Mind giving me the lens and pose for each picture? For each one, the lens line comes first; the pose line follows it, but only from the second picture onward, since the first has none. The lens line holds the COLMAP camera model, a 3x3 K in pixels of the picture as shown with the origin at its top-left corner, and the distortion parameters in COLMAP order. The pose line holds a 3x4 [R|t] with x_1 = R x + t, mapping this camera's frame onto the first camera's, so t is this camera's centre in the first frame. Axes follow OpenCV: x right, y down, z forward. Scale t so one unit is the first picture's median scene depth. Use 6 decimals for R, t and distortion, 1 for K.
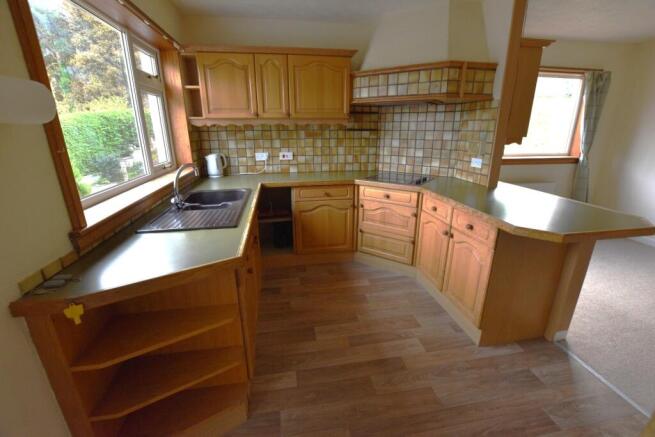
lens RADIAL K [[289.9, 0, 330.4], [0, 289.9, 218.9], [0, 0, 1]] dist [-0.033689, 0.005502]
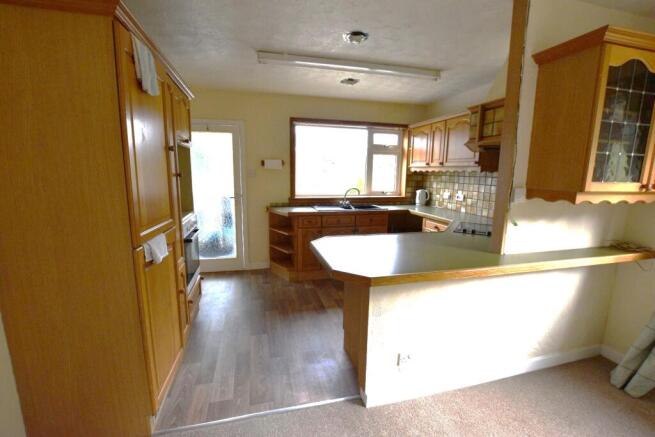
lens RADIAL K [[289.9, 0, 329.3], [0, 289.9, 219.6], [0, 0, 1]] dist [-0.033689, 0.005502]
pose [[0.083822, 0.169028, -0.982040, 1.169378], [-0.317411, 0.938705, 0.134476, -0.145954], [0.944576, 0.300439, 0.132336, 0.444837]]
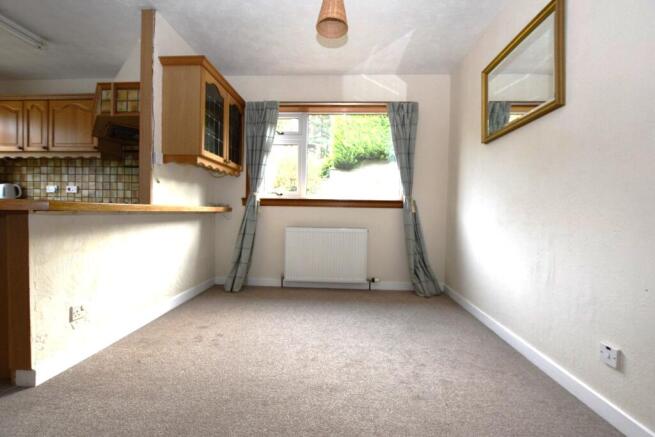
lens RADIAL K [[289.9, 0, 329.3], [0, 289.9, 220.3], [0, 0, 1]] dist [-0.033689, 0.005502]
pose [[0.974405, 0.028751, -0.222954, 1.243479], [-0.089409, 0.959535, -0.267018, 0.110750], [0.206255, 0.280118, 0.937546, 0.282461]]
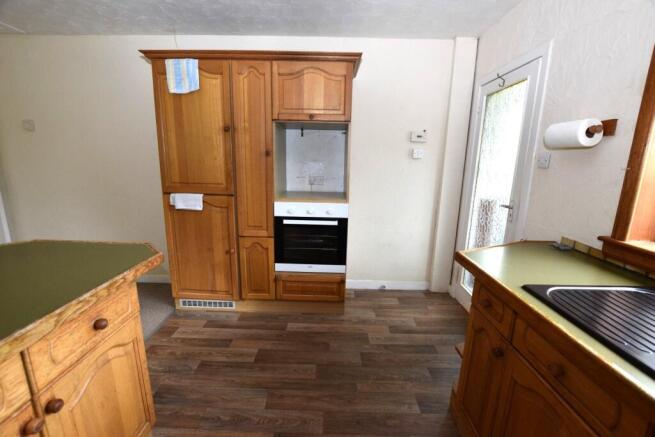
lens RADIAL K [[289.9, 0, 330.0], [0, 289.9, 218.3], [0, 0, 1]] dist [-0.033689, 0.005502]
pose [[-0.983351, -0.056860, 0.172588, 0.005899], [0.035386, 0.871680, 0.488796, -0.258081], [-0.178235, 0.486765, -0.855156, 0.890196]]
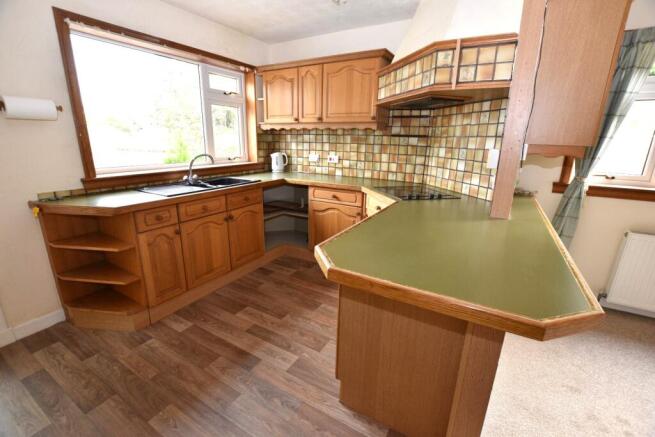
lens RADIAL K [[289.9, 0, 328.6], [0, 289.9, 219.3], [0, 0, 1]] dist [-0.033689, 0.005502]
pose [[0.762774, 0.189814, -0.618180, 0.634906], [-0.216217, 0.975793, 0.032829, -0.042432], [0.609447, 0.108620, 0.785351, 0.225841]]
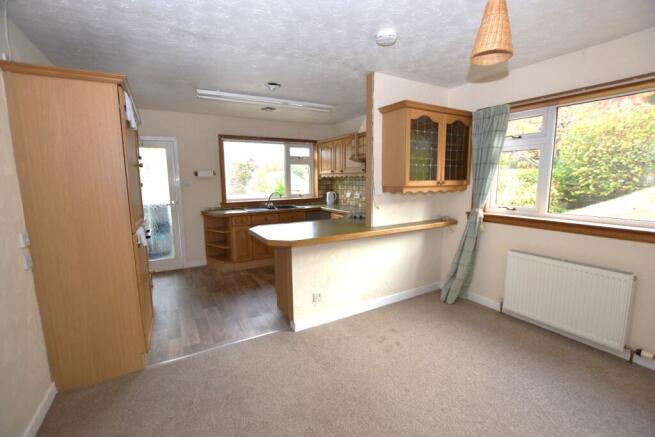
lens RADIAL K [[289.9, 0, 328.3], [0, 289.9, 220.2], [0, 0, 1]] dist [-0.033689, 0.005502]
pose [[0.344326, 0.135677, -0.928995, 1.531717], [-0.277505, 0.959998, 0.037349, -0.127549], [0.896900, 0.244941, 0.368203, 0.376509]]
